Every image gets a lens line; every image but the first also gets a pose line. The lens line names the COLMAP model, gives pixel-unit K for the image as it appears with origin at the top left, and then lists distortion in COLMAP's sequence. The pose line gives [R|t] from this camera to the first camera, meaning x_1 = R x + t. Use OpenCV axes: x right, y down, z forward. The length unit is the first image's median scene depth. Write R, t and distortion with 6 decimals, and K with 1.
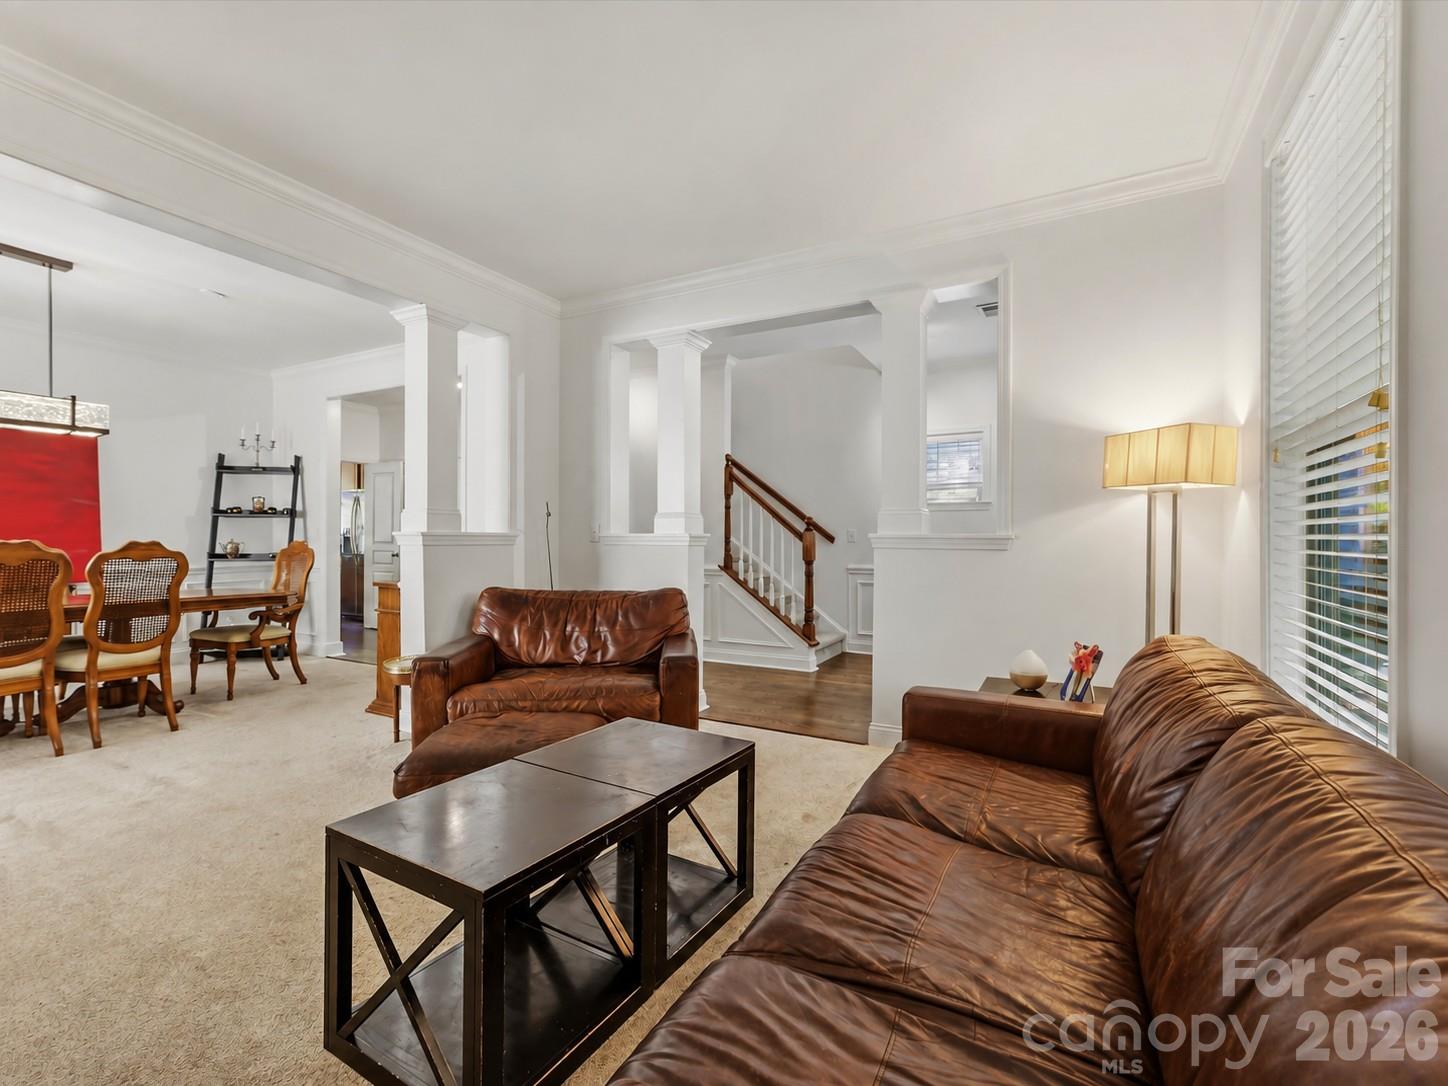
lens RADIAL K [[654.3, 0, 724.8], [0, 654.3, 540.7], [0, 0, 1]] dist [-0.000188, 0.000021]
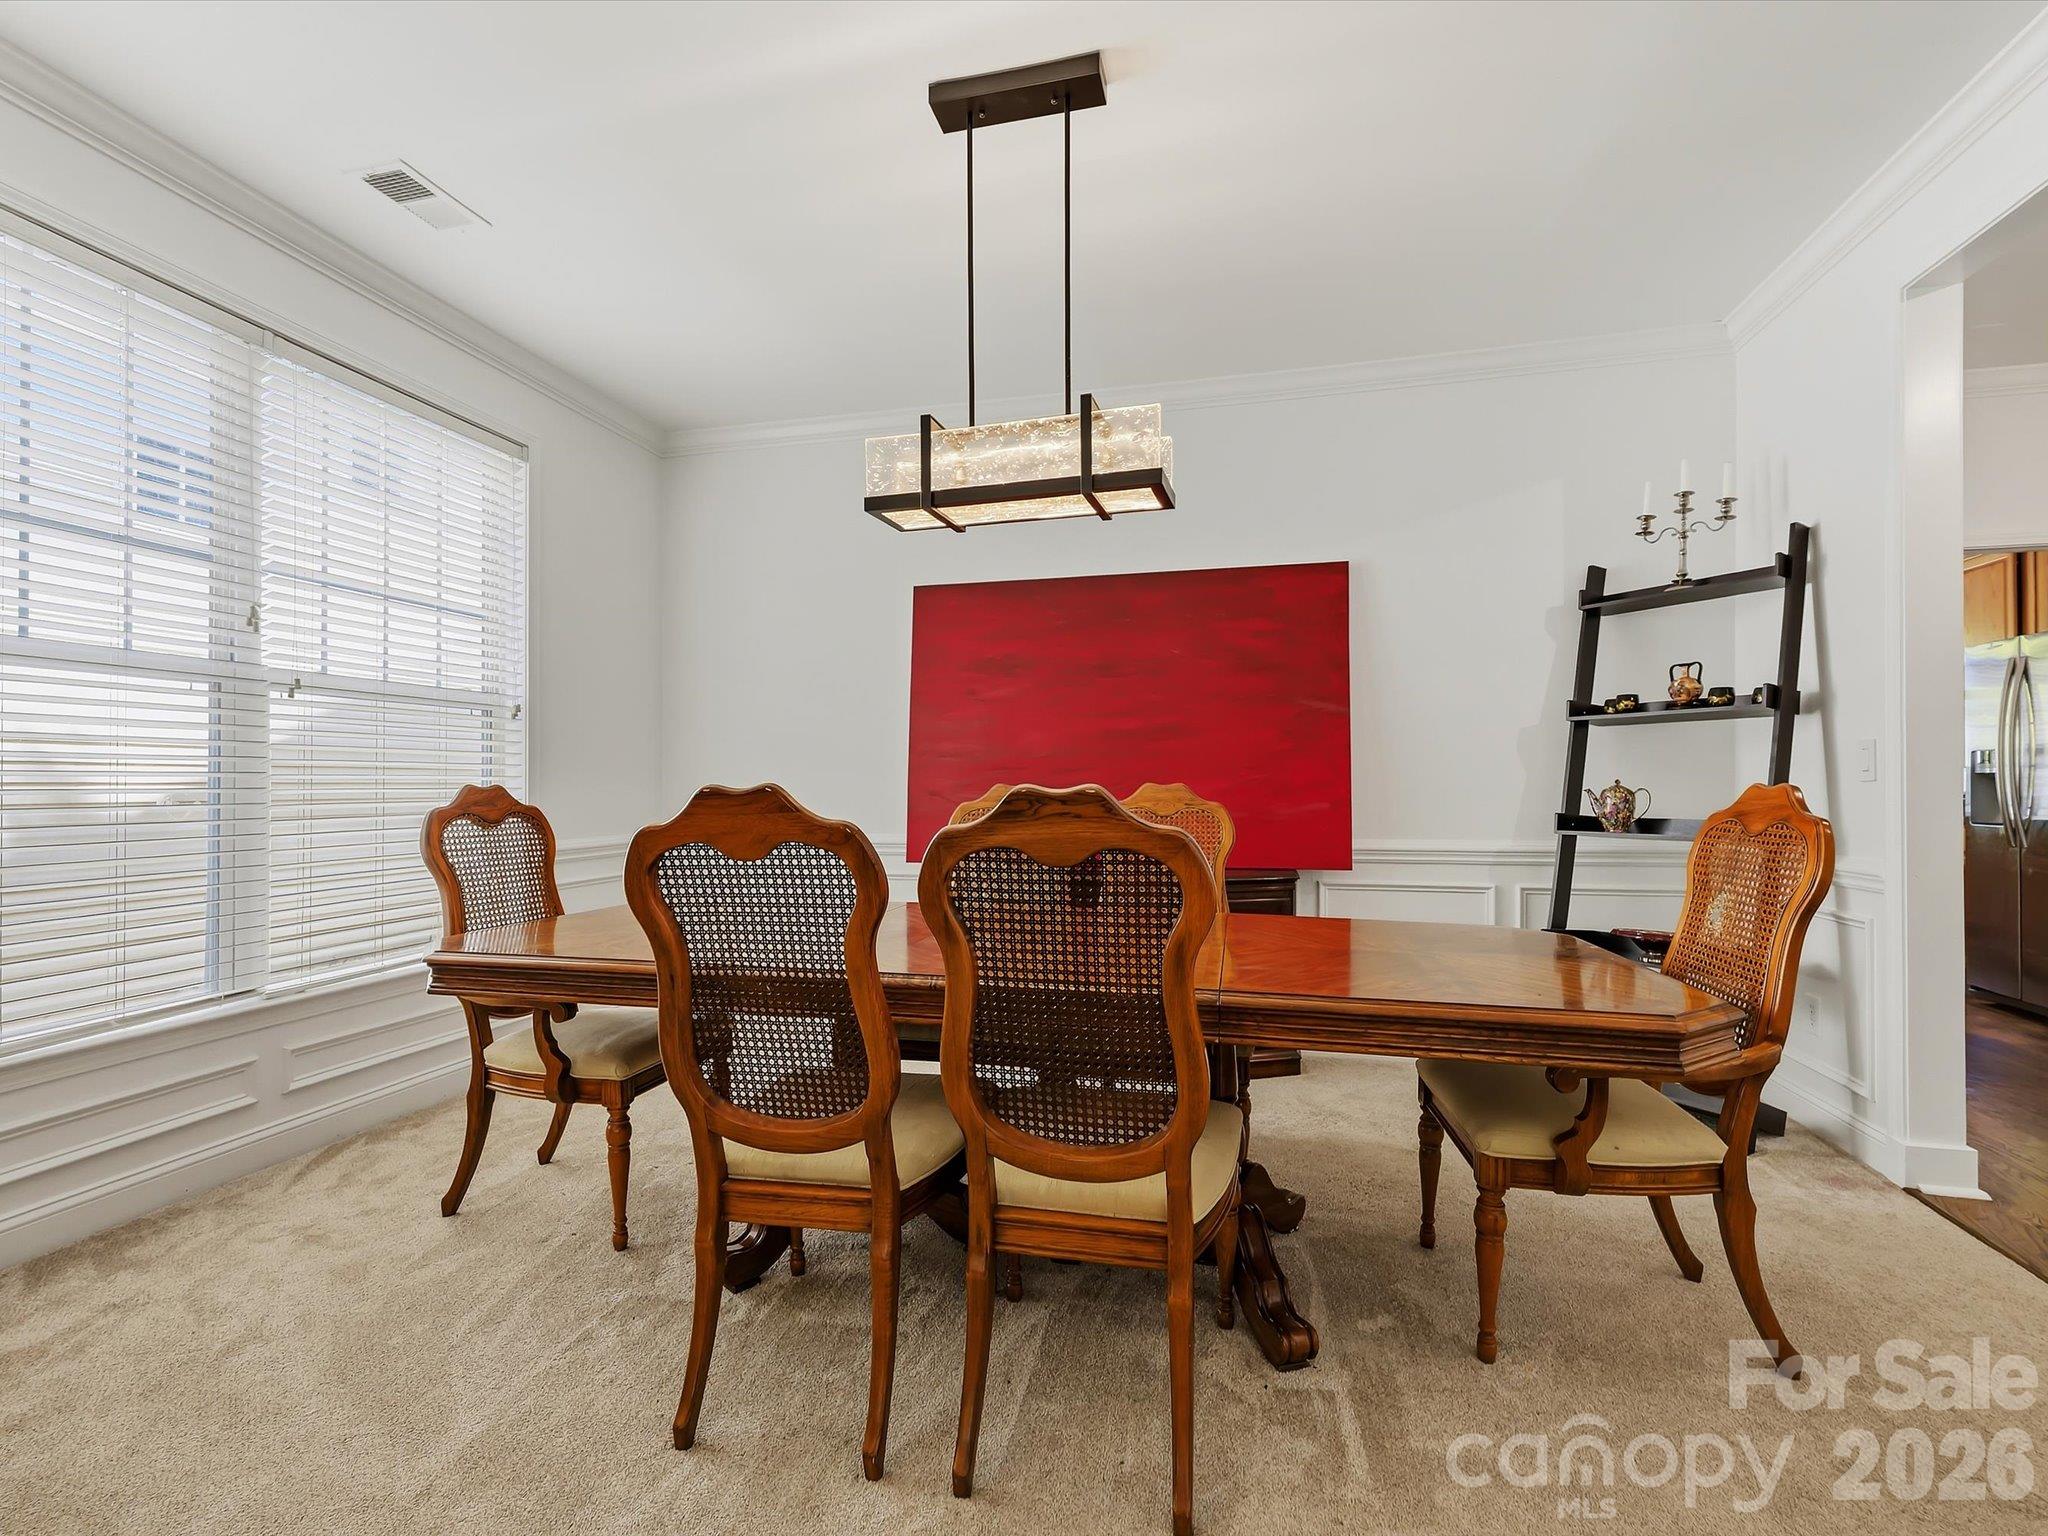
lens RADIAL K [[925.5, 0, 1031.1], [0, 925.5, 775.2], [0, 0, 1]] dist [-0.000188, 0.000021]
pose [[0.250438, -0.009531, -0.968086, -0.310420], [-0.000343, 0.999951, -0.009933, 0.000257], [0.968133, 0.002819, 0.250422, 0.524322]]
